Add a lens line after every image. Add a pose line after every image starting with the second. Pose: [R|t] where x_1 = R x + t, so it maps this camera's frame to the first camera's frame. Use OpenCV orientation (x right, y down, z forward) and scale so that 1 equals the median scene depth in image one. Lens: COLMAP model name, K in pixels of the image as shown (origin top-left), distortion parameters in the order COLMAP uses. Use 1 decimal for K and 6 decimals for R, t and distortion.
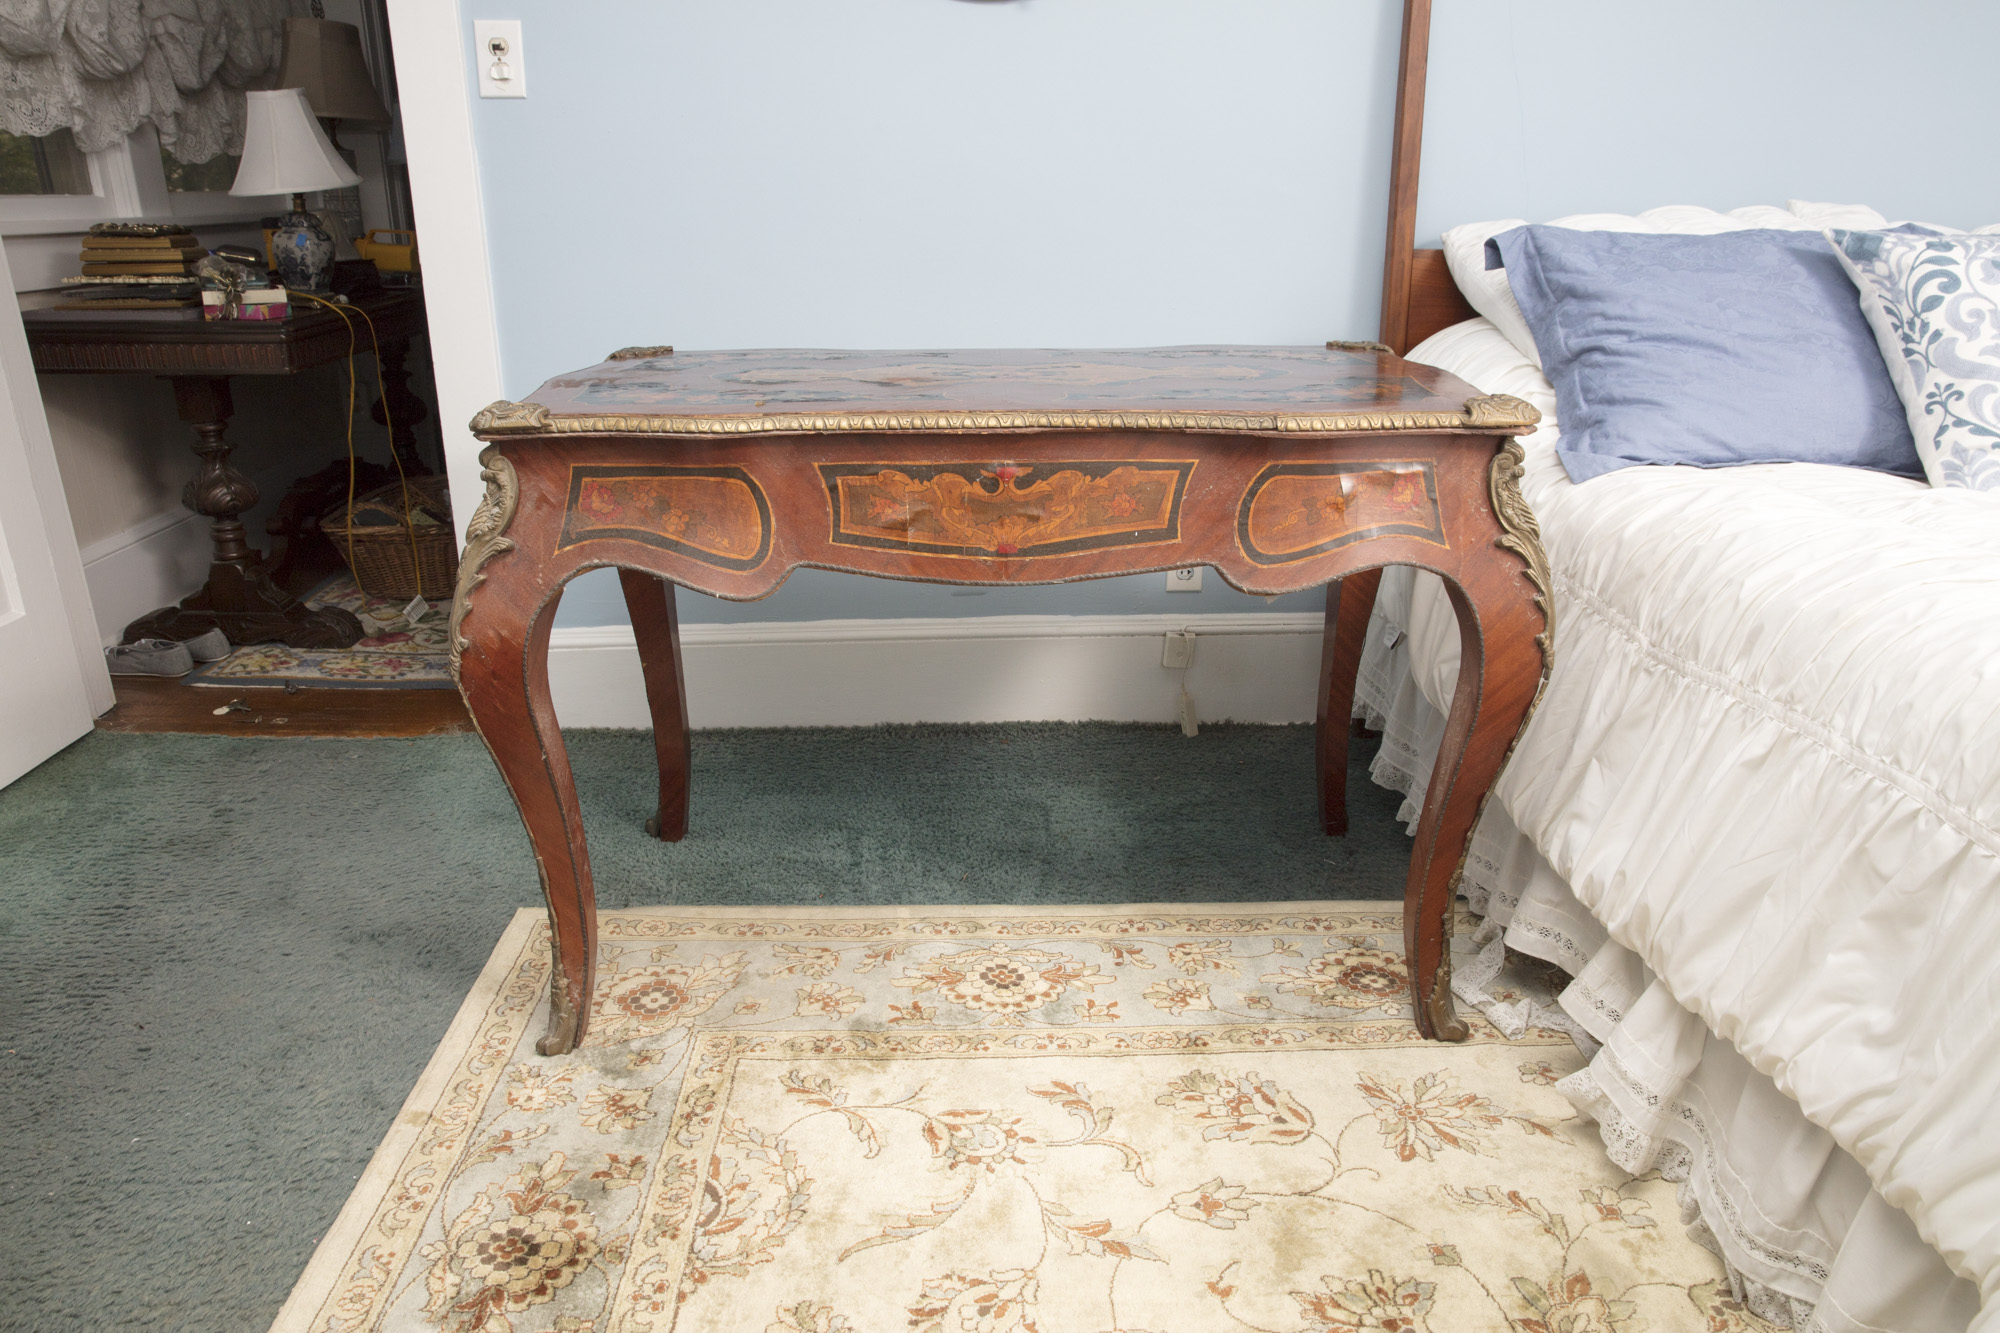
lens RADIAL K [[1315.6, 0, 1000.0], [0, 1315.6, 666.5], [0, 0, 1]] dist [-0.137638, 0.098004]
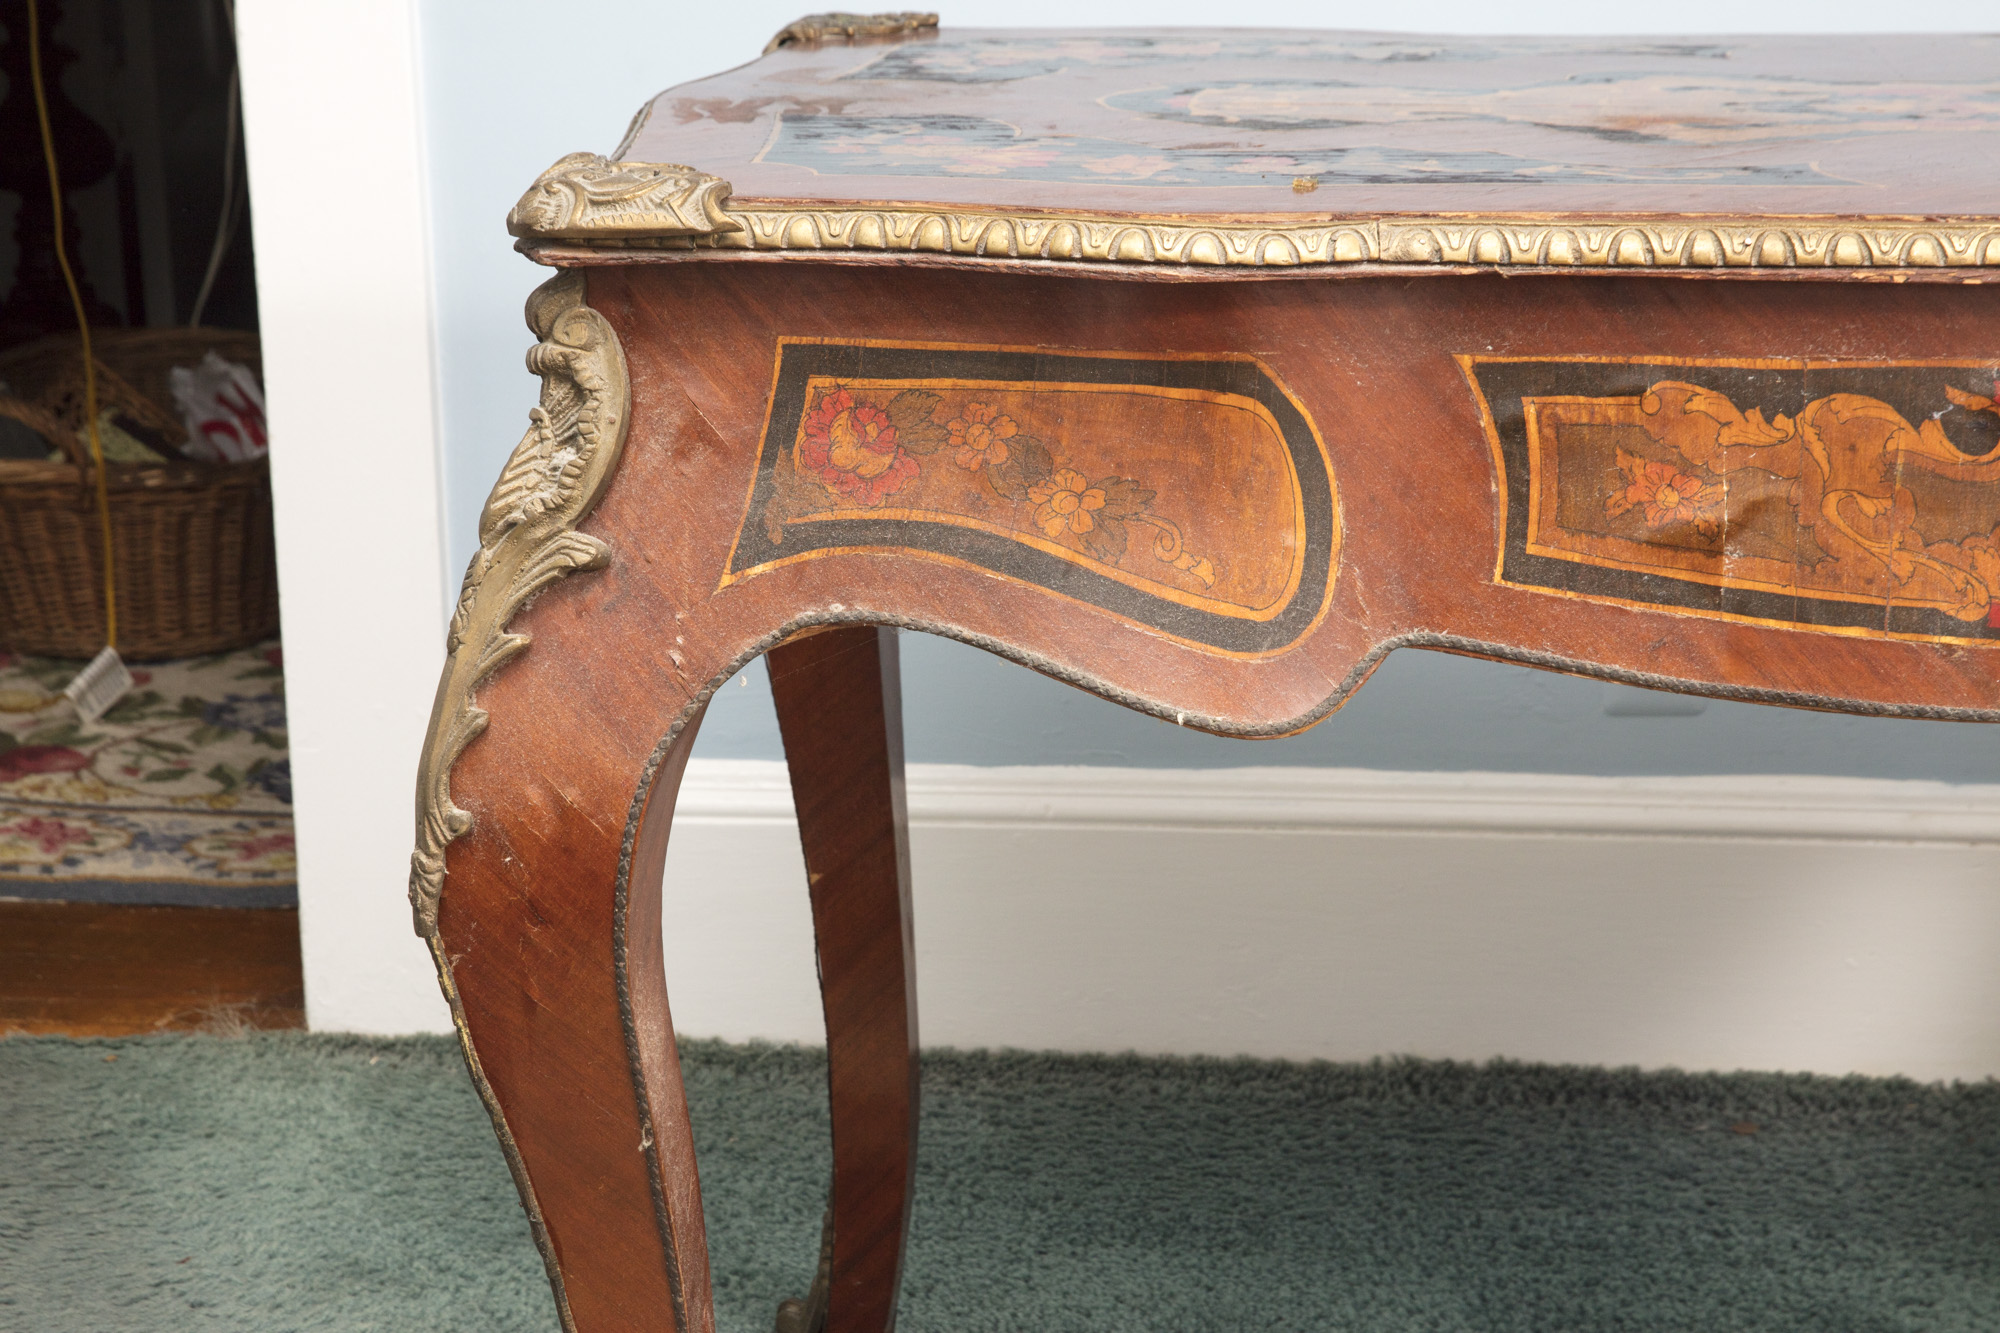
lens RADIAL K [[3477.7, 0, 1000.0], [0, 3477.7, 666.5], [0, 0, 1]] dist [0.102653, 0.258631]
pose [[0.990695, 0.035654, -0.131351, -0.138258], [-0.043028, 0.997628, -0.053734, -0.014907], [0.129124, 0.058886, 0.989879, 0.048913]]
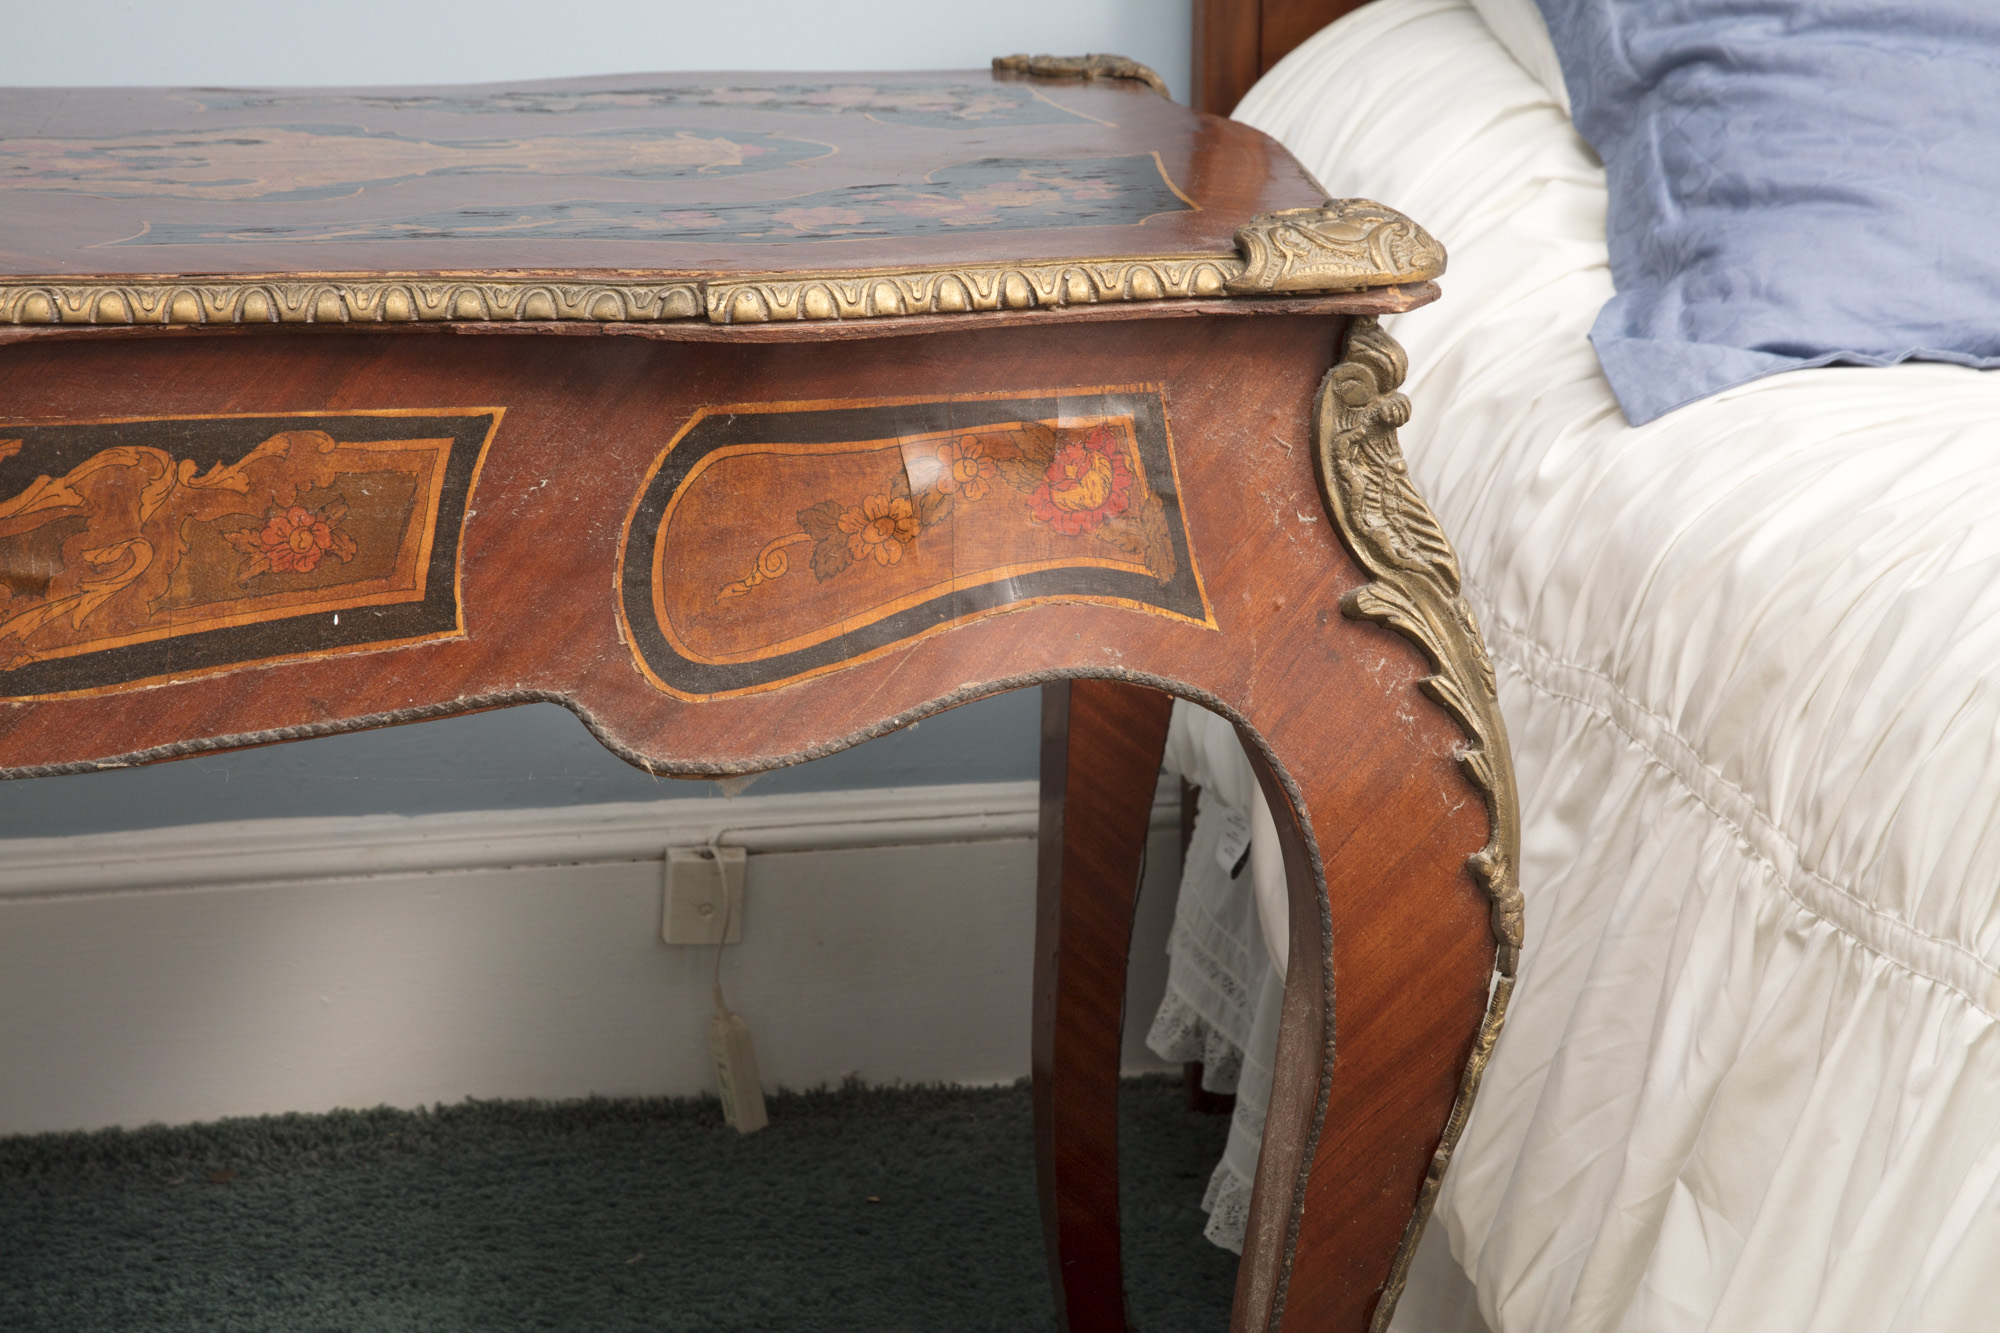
lens RADIAL K [[3477.7, 0, 1000.0], [0, 3477.7, 666.5], [0, 0, 1]] dist [0.102653, 0.258631]
pose [[0.988678, -0.034132, 0.146117, 0.143350], [0.043765, 0.997039, -0.063227, -0.020953], [-0.143526, 0.068906, 0.987245, 0.042440]]
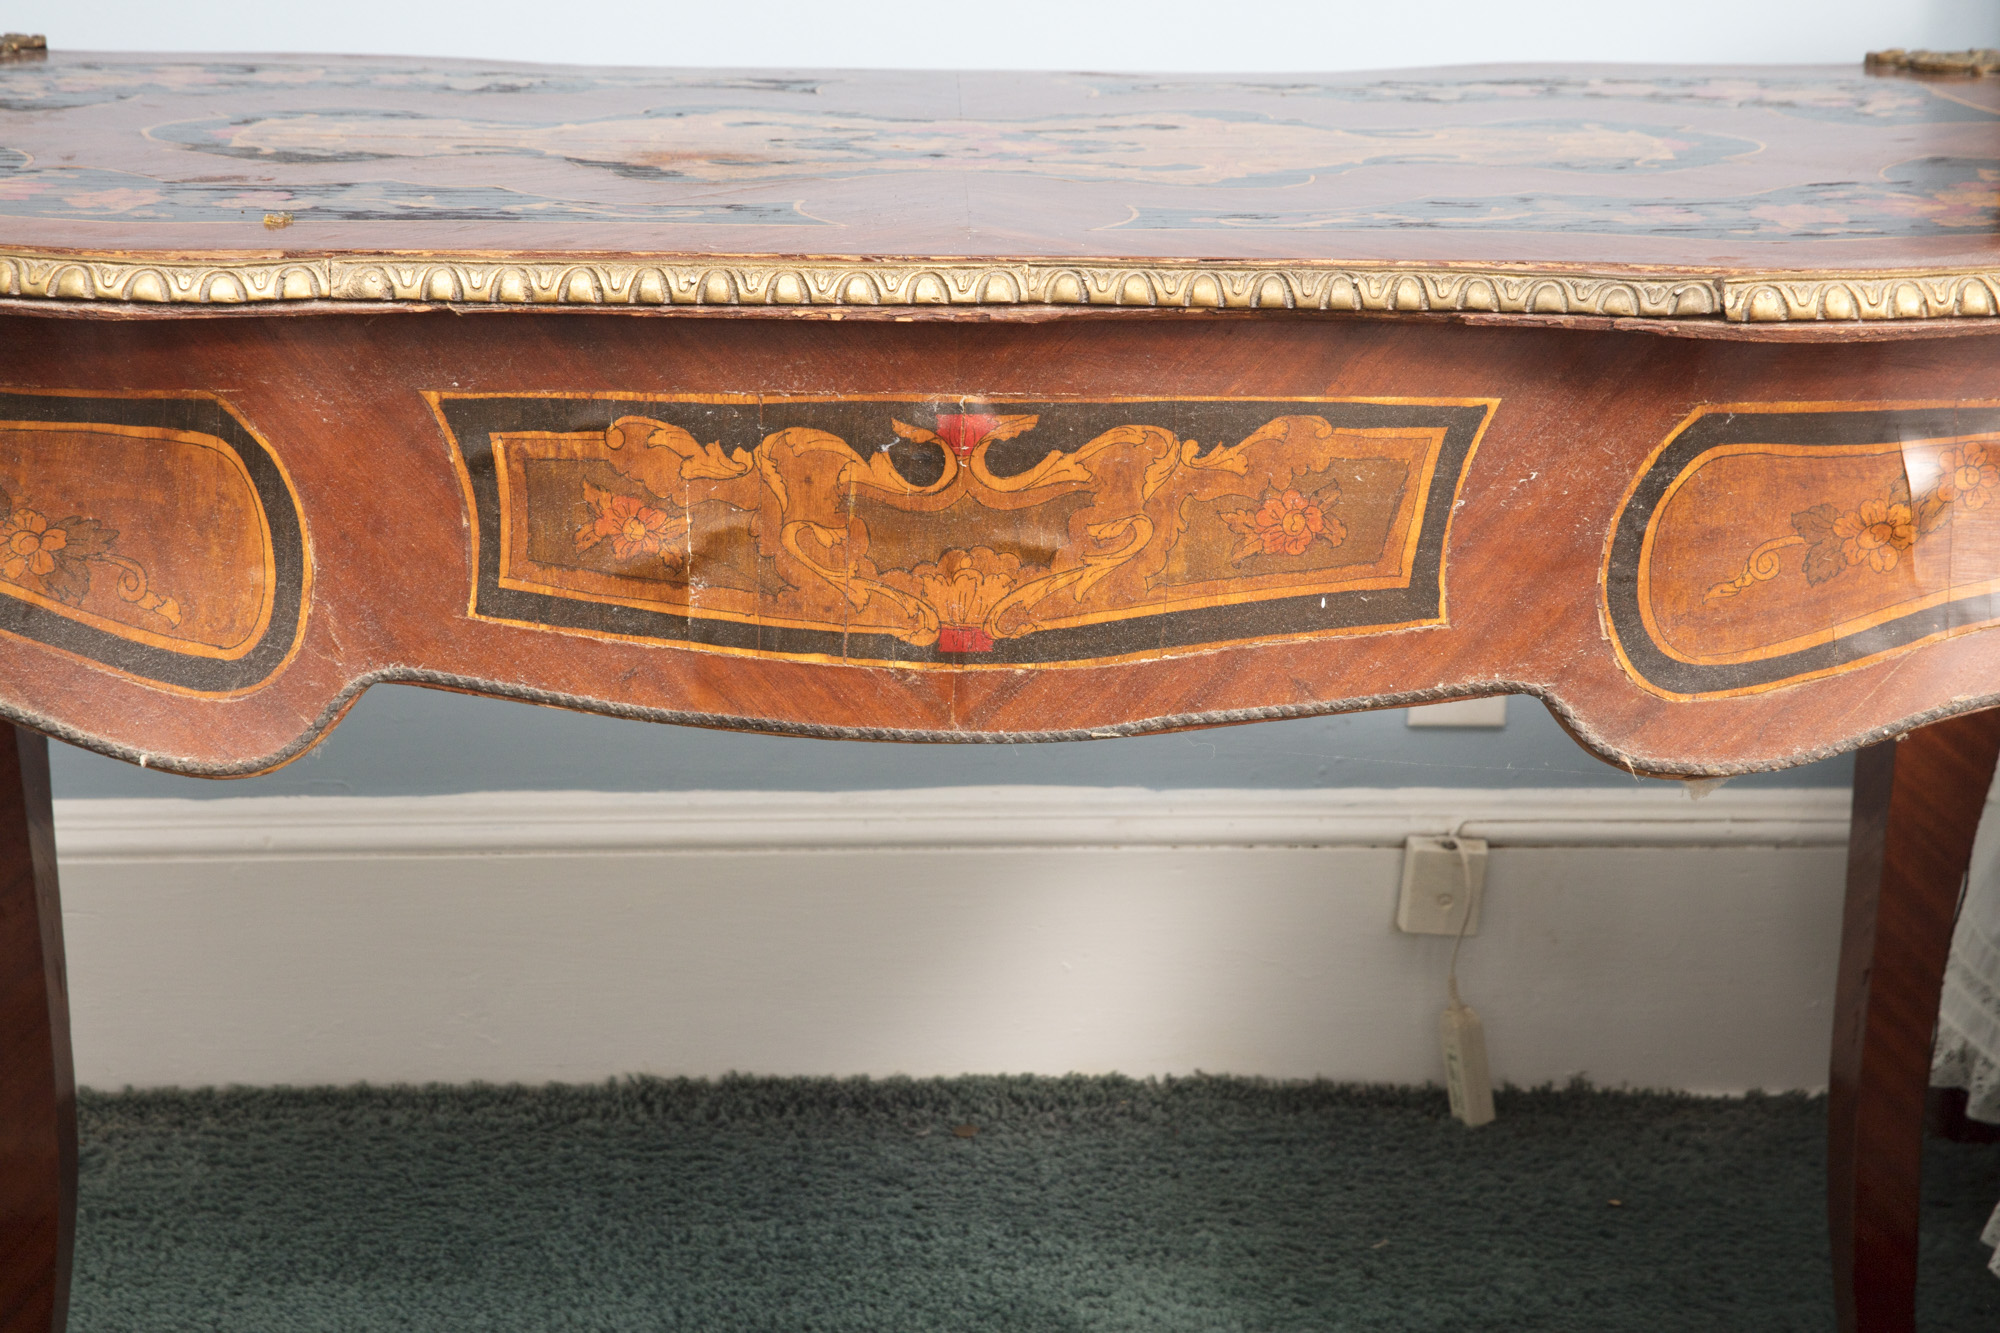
lens RADIAL K [[3477.7, 0, 1000.0], [0, 3477.7, 666.5], [0, 0, 1]] dist [0.102653, 0.258631]
pose [[0.999878, 0.013354, 0.008130, 0.007735], [-0.012840, 0.998100, -0.060265, -0.025000], [-0.008919, 0.060154, 0.998149, 0.048409]]
